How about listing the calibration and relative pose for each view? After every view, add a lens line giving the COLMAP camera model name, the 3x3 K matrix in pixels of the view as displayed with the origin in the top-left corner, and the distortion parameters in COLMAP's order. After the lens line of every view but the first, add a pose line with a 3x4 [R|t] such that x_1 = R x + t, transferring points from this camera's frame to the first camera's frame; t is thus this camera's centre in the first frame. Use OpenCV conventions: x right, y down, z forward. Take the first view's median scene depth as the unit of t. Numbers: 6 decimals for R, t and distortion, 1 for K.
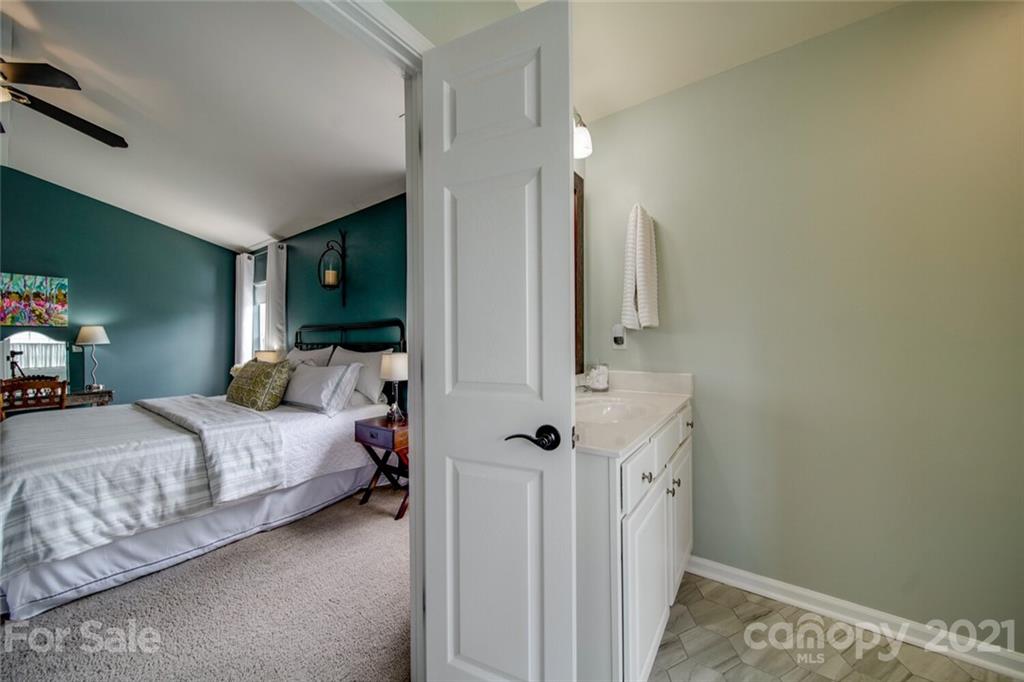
lens RADIAL K [[360.2, 0, 507.4], [0, 360.2, 341.7], [0, 0, 1]] dist [-0.001496, -0.000666]
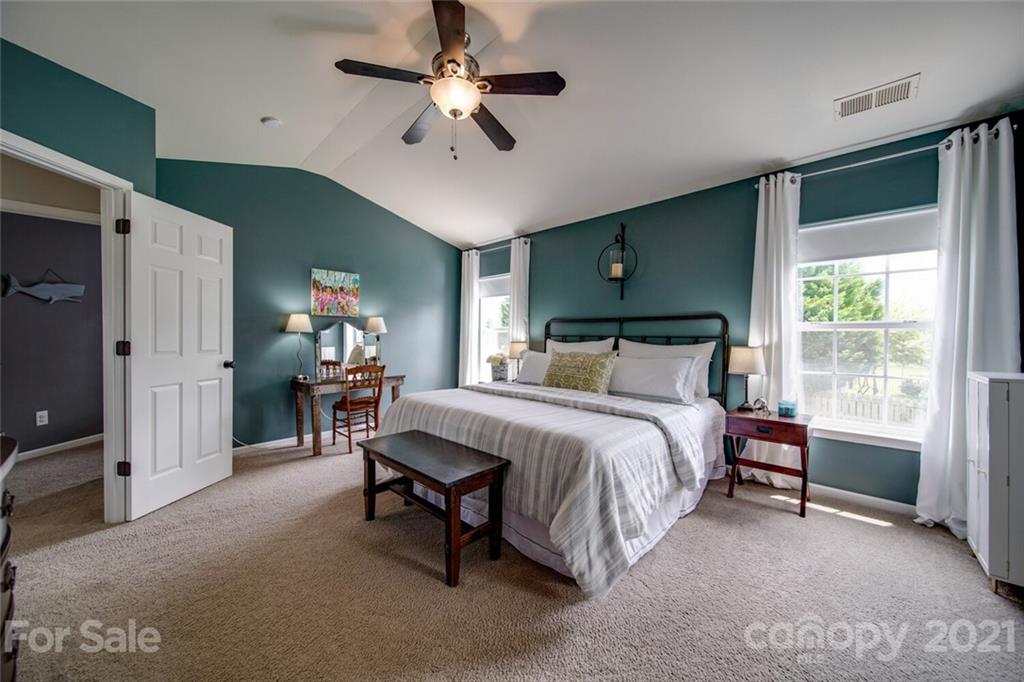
lens RADIAL K [[360.2, 0, 509.3], [0, 360.2, 338.9], [0, 0, 1]] dist [-0.001496, -0.000666]
pose [[0.989400, 0.016263, -0.144303, -0.617260], [-0.014910, 0.999834, 0.010451, 0.007650], [0.144449, -0.008188, 0.989478, -0.050131]]
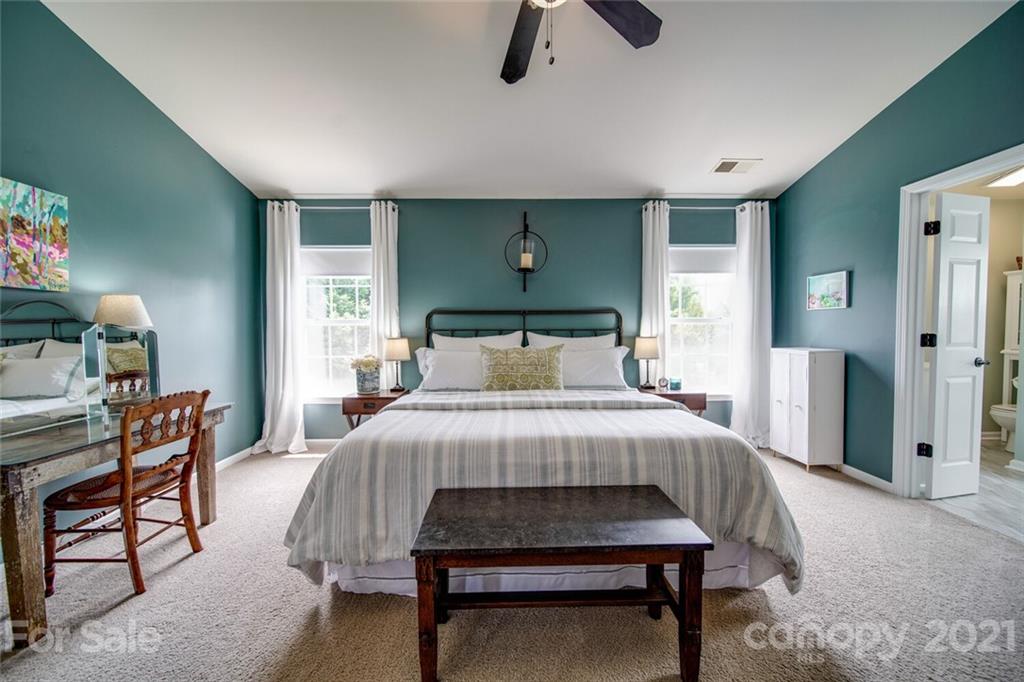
lens RADIAL K [[360.2, 0, 510.2], [0, 360.2, 339.5], [0, 0, 1]] dist [-0.001496, -0.000666]
pose [[0.806234, -0.010059, 0.591511, -1.062775], [-0.002803, 0.999779, 0.020821, 0.012901], [-0.591590, -0.018444, 0.806028, 0.228430]]
